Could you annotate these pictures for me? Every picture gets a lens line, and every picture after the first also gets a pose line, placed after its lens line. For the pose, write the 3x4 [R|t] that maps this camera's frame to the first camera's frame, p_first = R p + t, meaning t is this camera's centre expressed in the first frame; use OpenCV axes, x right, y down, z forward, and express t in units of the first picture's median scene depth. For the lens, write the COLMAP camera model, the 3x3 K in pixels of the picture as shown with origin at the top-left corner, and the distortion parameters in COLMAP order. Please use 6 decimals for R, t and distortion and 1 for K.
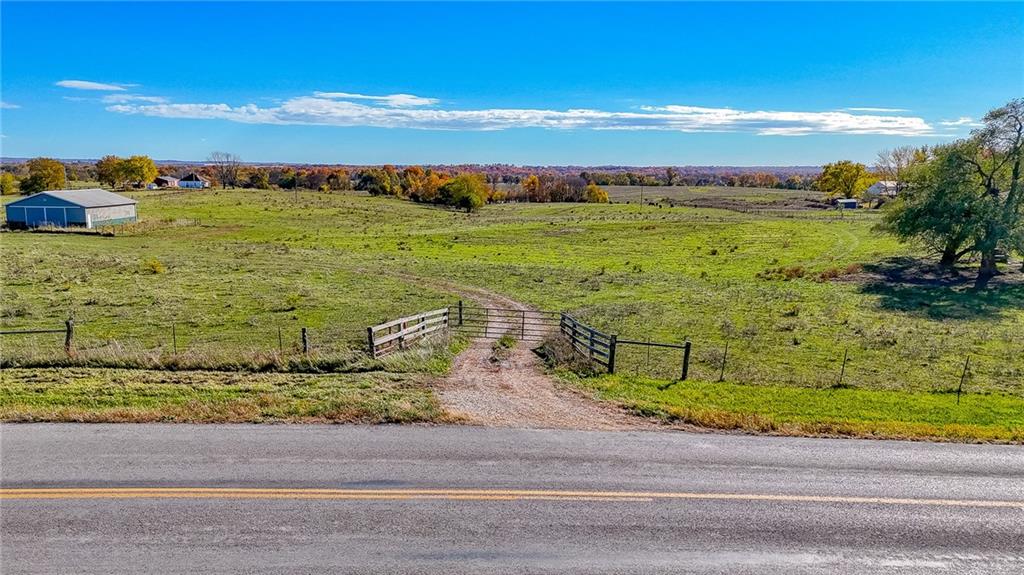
lens RADIAL K [[735.0, 0, 508.4], [0, 735.0, 286.0], [0, 0, 1]] dist [0.061853, -0.052862]
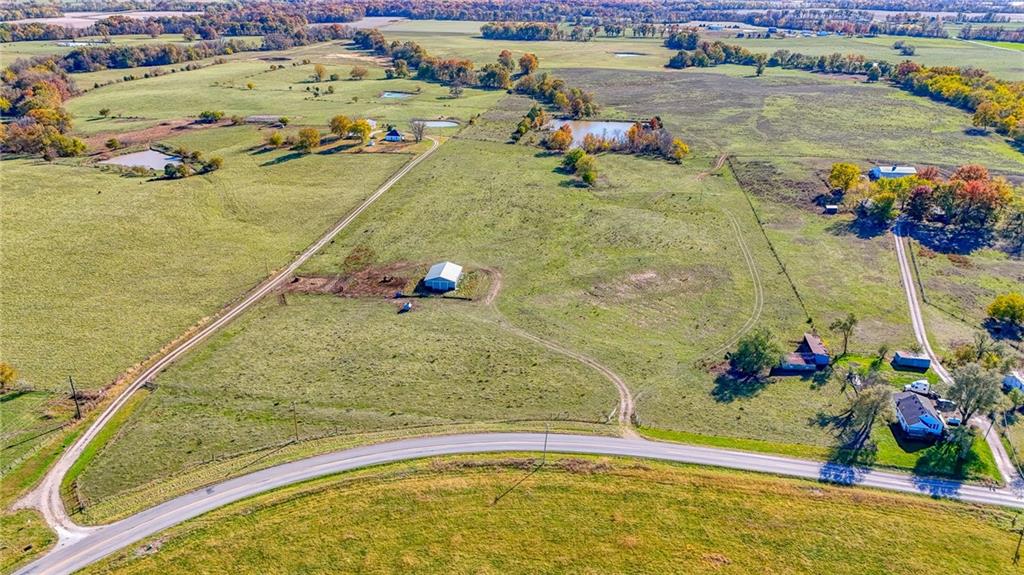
lens RADIAL K [[735.0, 0, 508.4], [0, 735.0, 286.0], [0, 0, 1]] dist [0.061853, -0.052862]
pose [[0.992547, 0.049690, -0.111275, -0.047837], [-0.020600, 0.968366, 0.248682, -0.343687], [0.120112, -0.244537, 0.962172, -0.671203]]
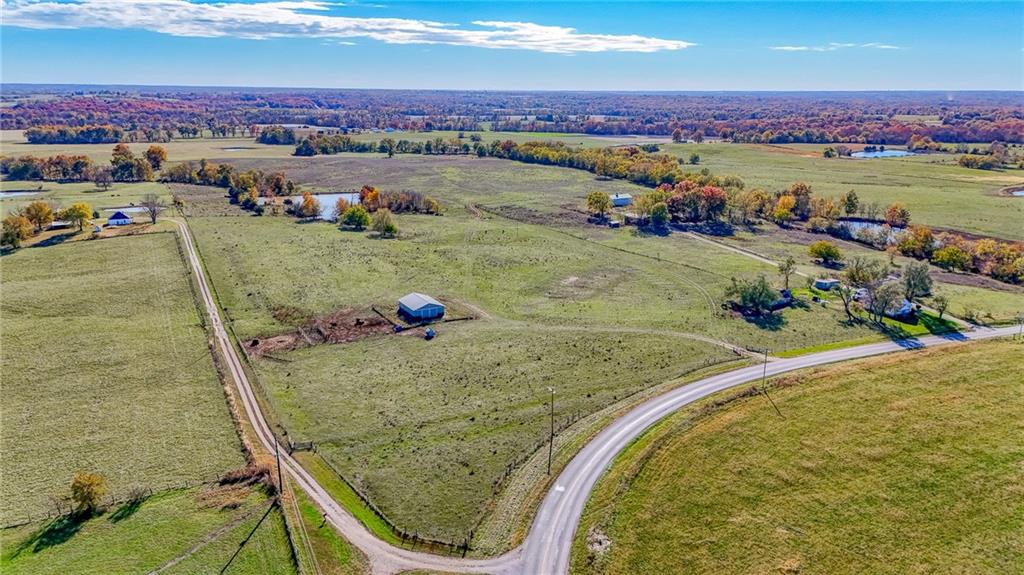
lens RADIAL K [[735.0, 0, 508.4], [0, 735.0, 286.0], [0, 0, 1]] dist [0.061853, -0.052862]
pose [[0.888634, -0.119608, 0.442745, -0.673658], [0.069021, 0.989276, 0.128722, -0.222530], [-0.453393, -0.083828, 0.887360, -0.584168]]
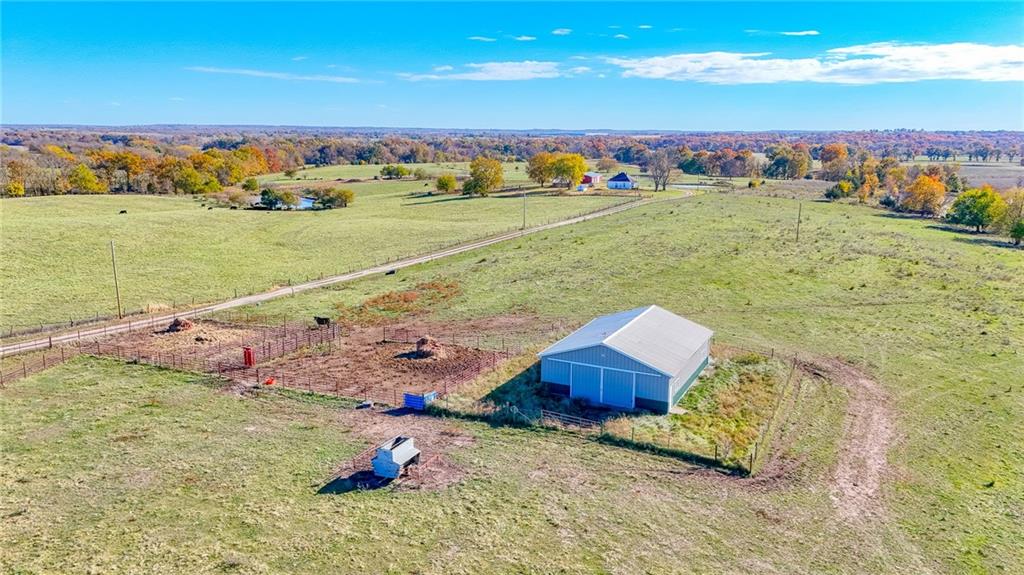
lens RADIAL K [[735.0, 0, 508.4], [0, 735.0, 286.0], [0, 0, 1]] dist [0.061853, -0.052862]
pose [[0.886869, 0.090896, -0.452992, -0.203653], [-0.070270, 0.995587, 0.062196, -0.094518], [0.456646, -0.023328, 0.889343, 0.215395]]
